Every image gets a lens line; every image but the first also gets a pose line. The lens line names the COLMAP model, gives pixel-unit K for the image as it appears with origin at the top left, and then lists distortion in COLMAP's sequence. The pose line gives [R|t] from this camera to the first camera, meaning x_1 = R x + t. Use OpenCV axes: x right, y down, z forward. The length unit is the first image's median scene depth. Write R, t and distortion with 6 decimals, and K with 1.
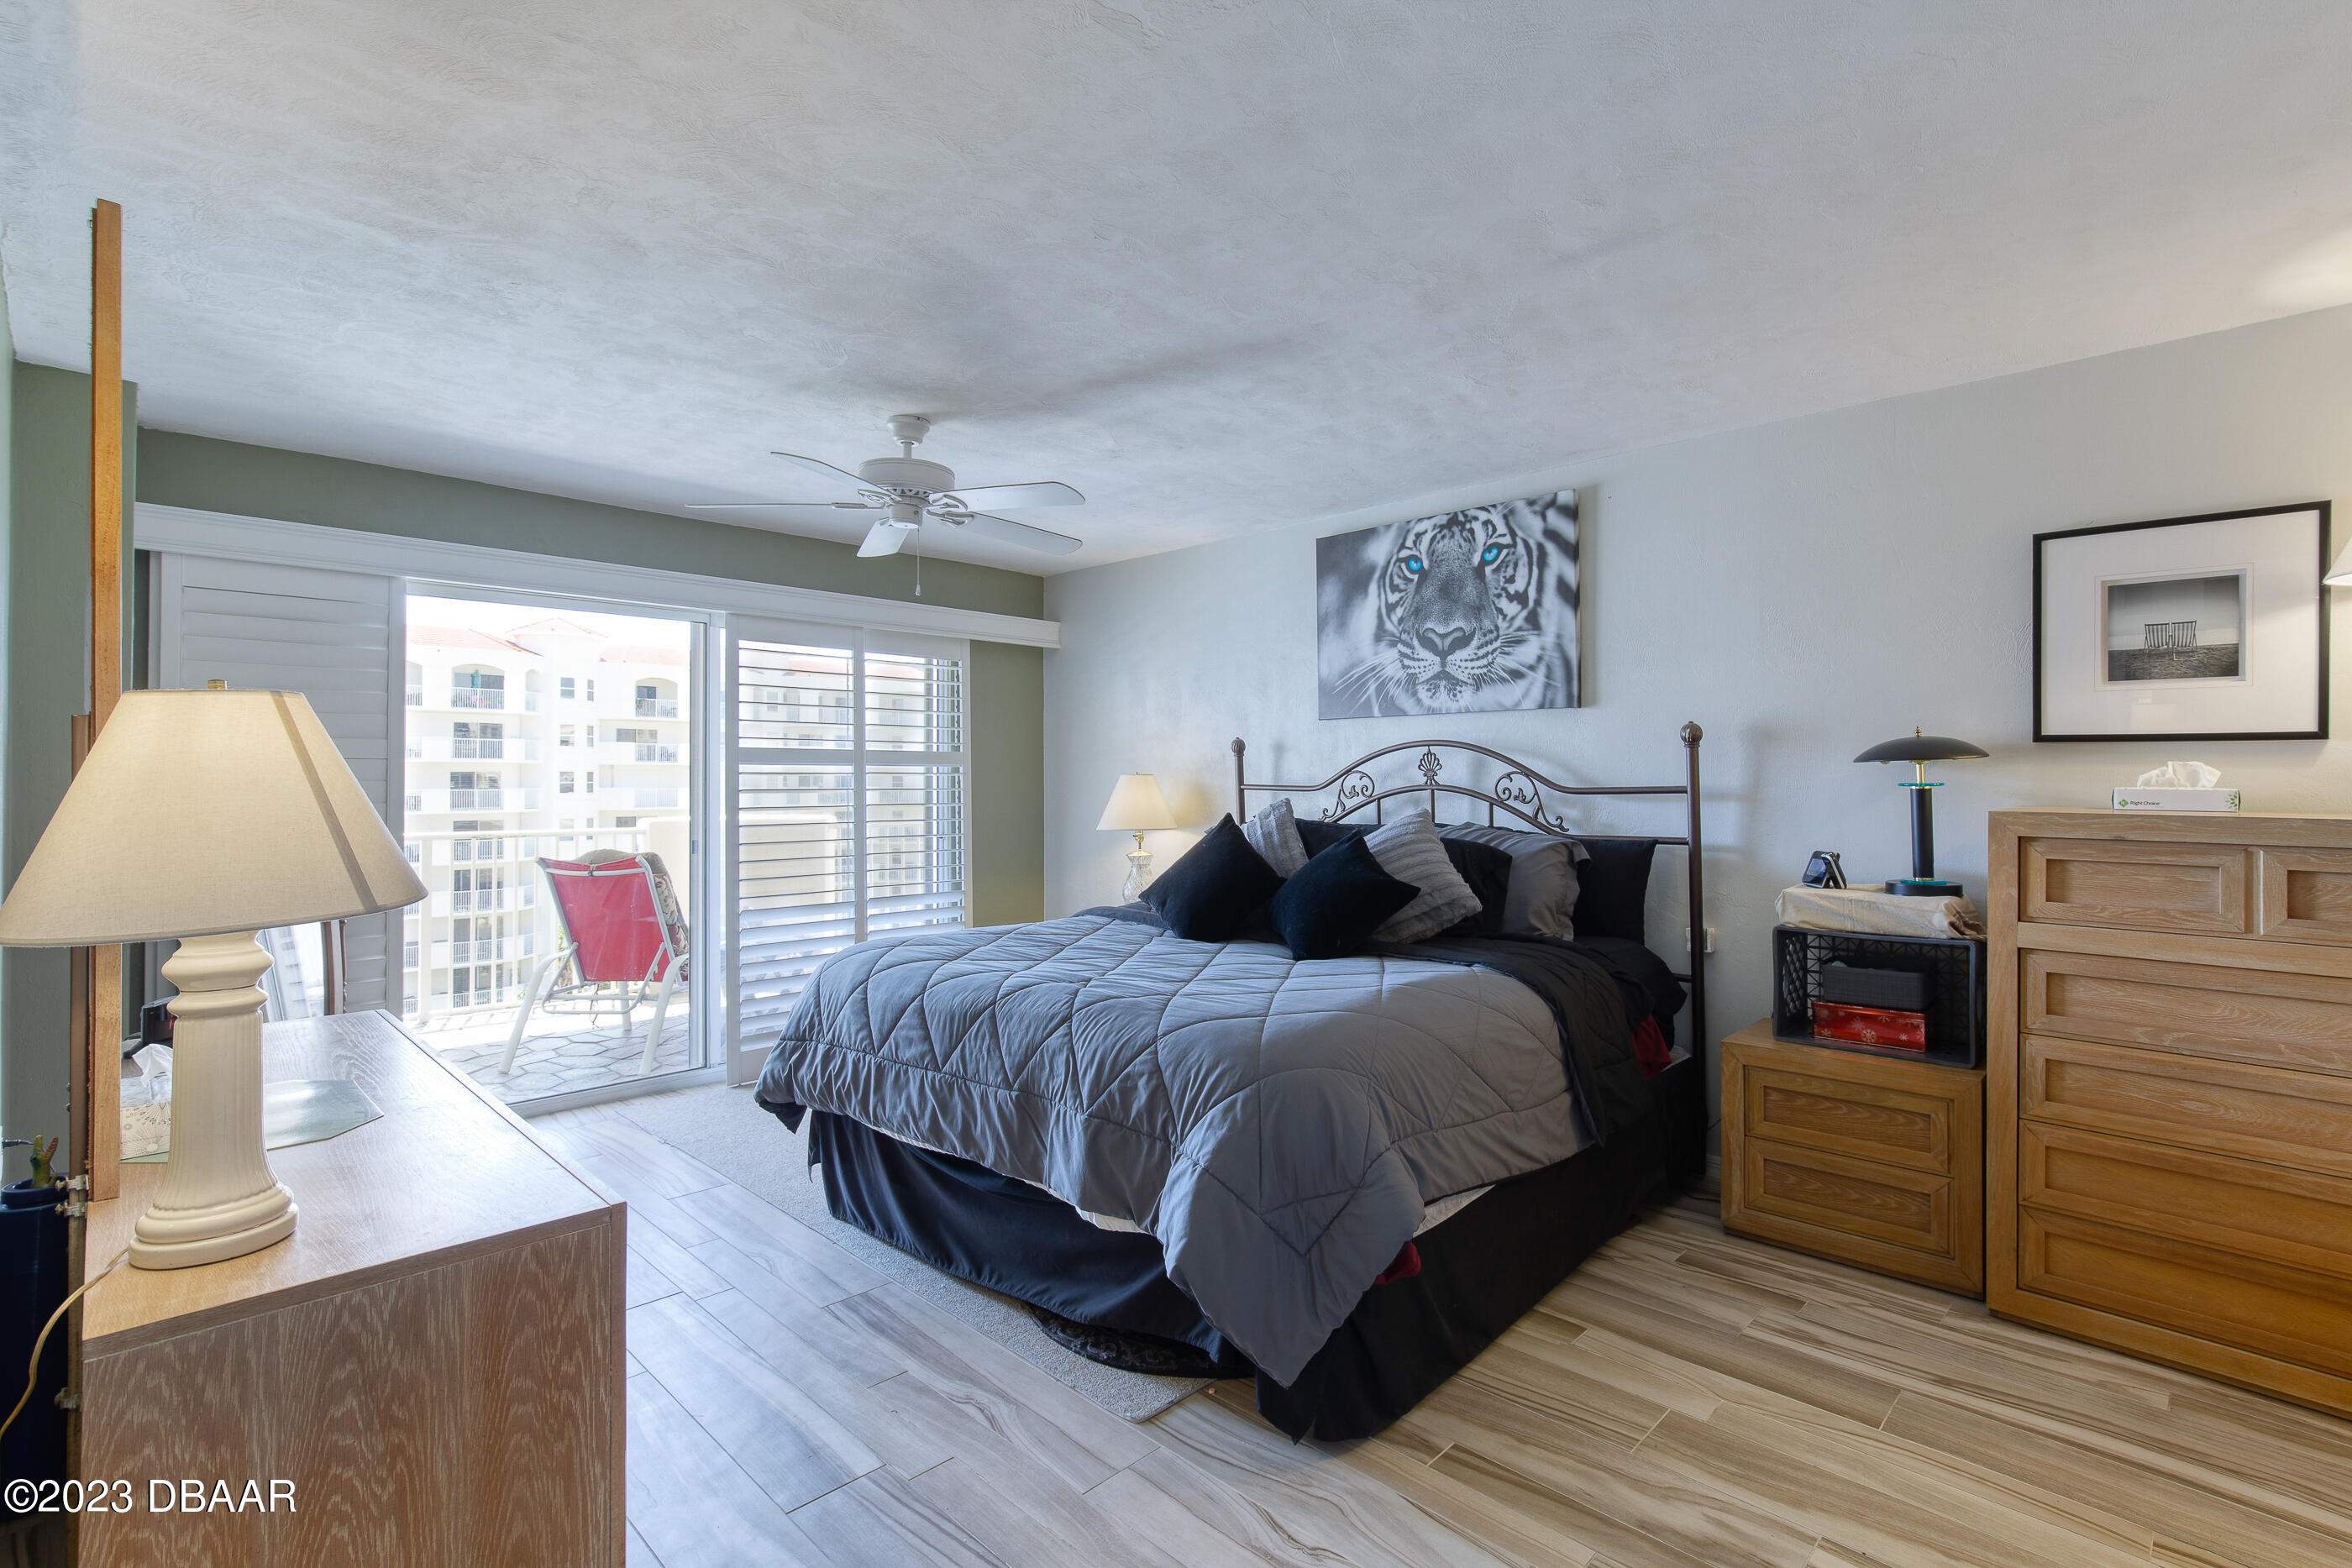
lens RADIAL K [[1082.0, 0, 1193.9], [0, 1082.0, 773.1], [0, 0, 1]] dist [-0.013966, 0.005472]
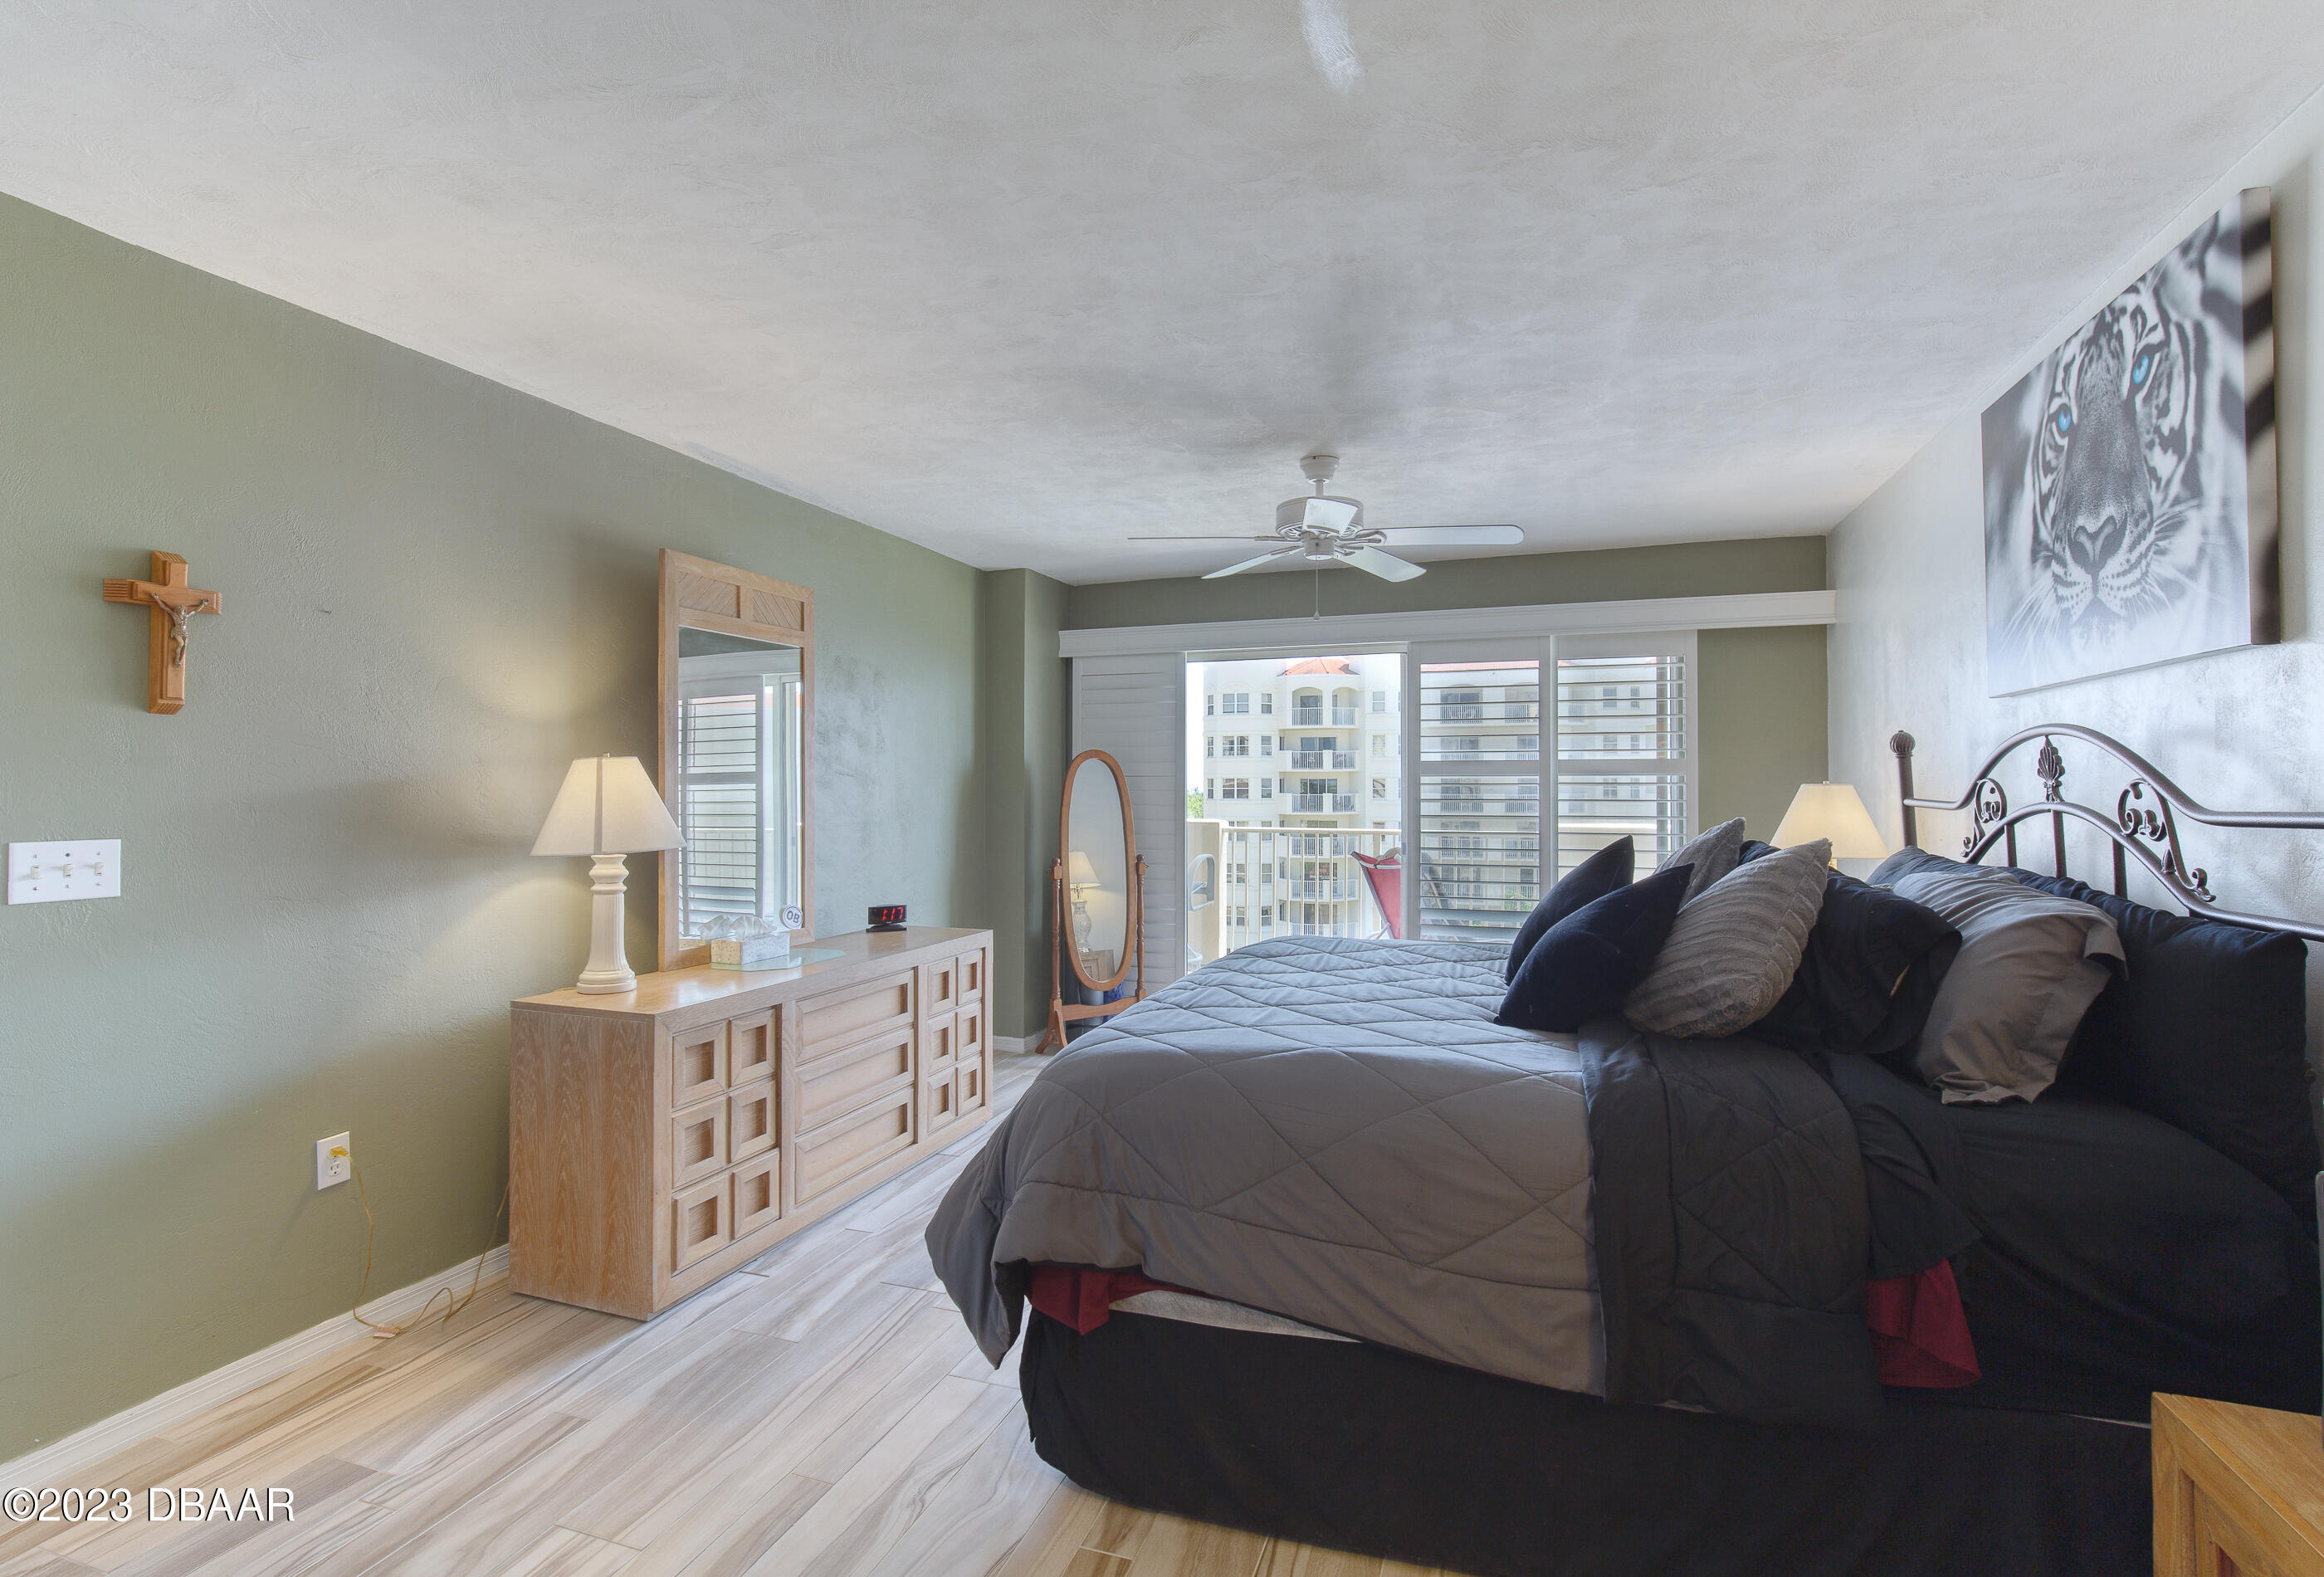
lens RADIAL K [[1066.7, 0, 1184.0], [0, 1066.7, 779.2], [0, 0, 1]] dist [-0.008258, 0.001255]
pose [[0.432352, -0.007105, -0.901677, 0.545844], [0.006805, 0.999966, -0.004617, -0.001904], [0.901679, -0.004140, 0.432386, 0.352576]]
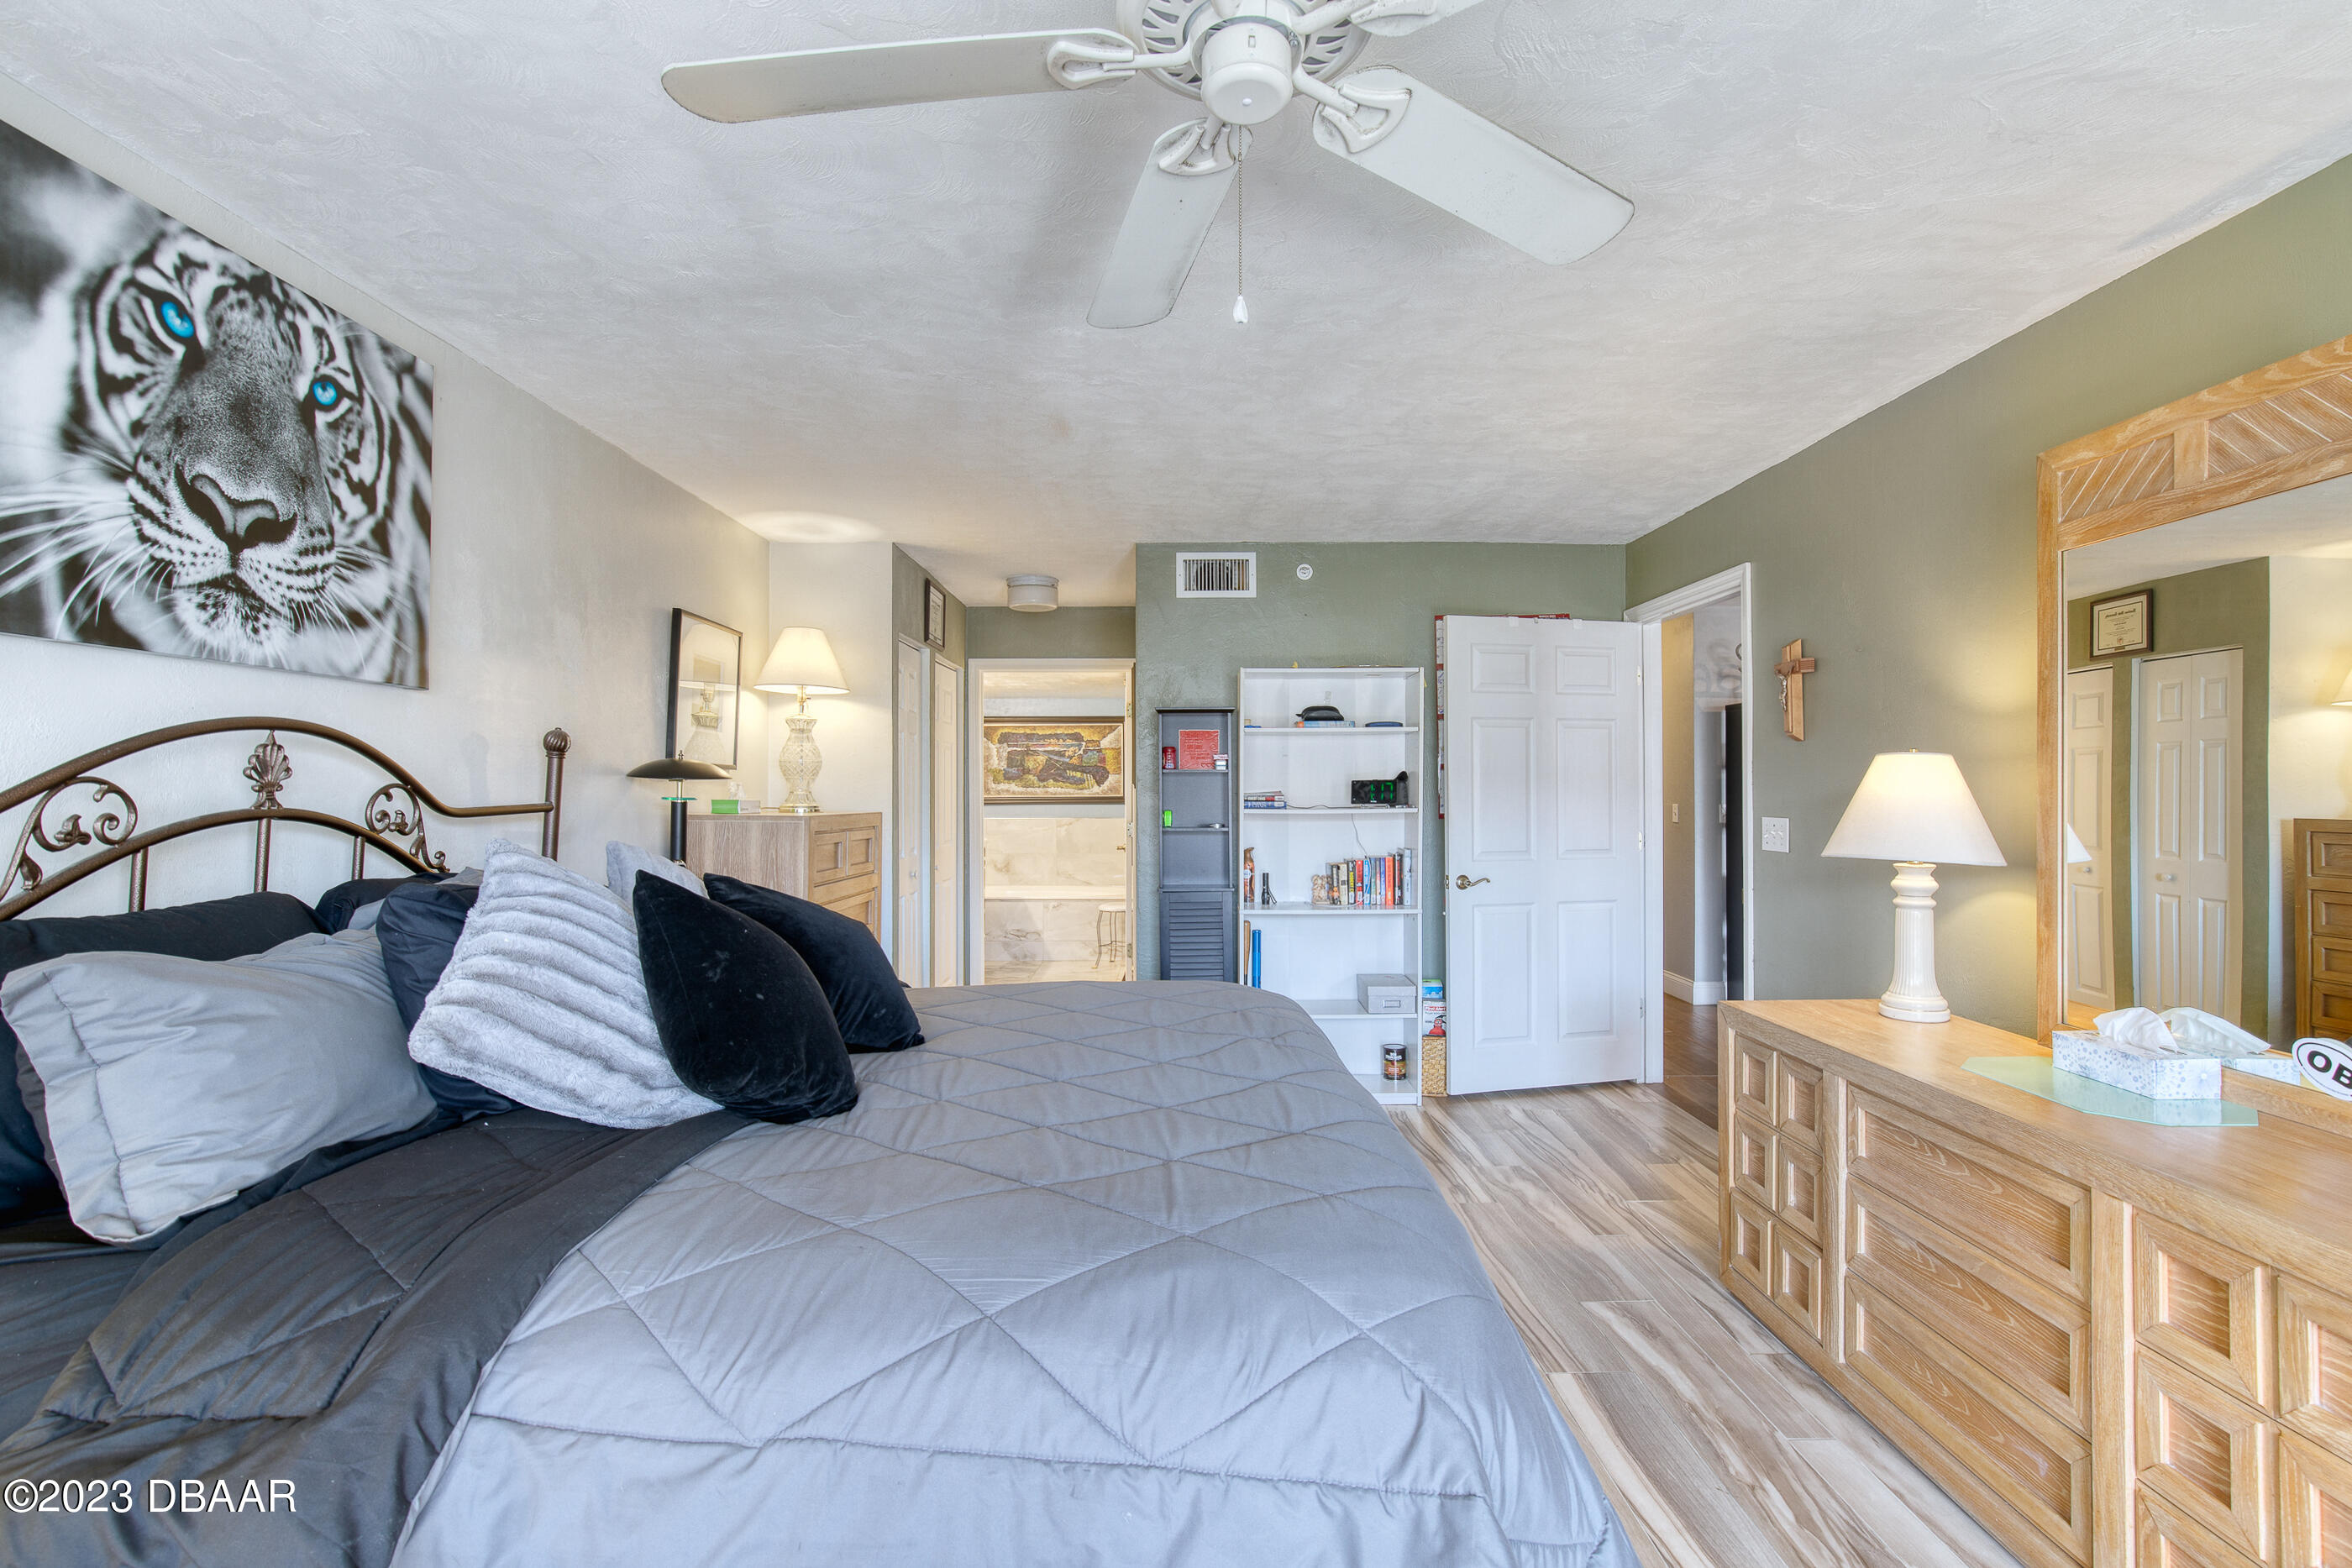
lens RADIAL K [[1082.0, 0, 1192.3], [0, 1082.0, 780.6], [0, 0, 1]] dist [-0.013966, 0.005472]
pose [[-0.708429, 0.005814, 0.705758, -0.436354], [-0.004285, 0.999912, -0.012538, 0.002234], [-0.705769, -0.011906, -0.708342, 1.085961]]
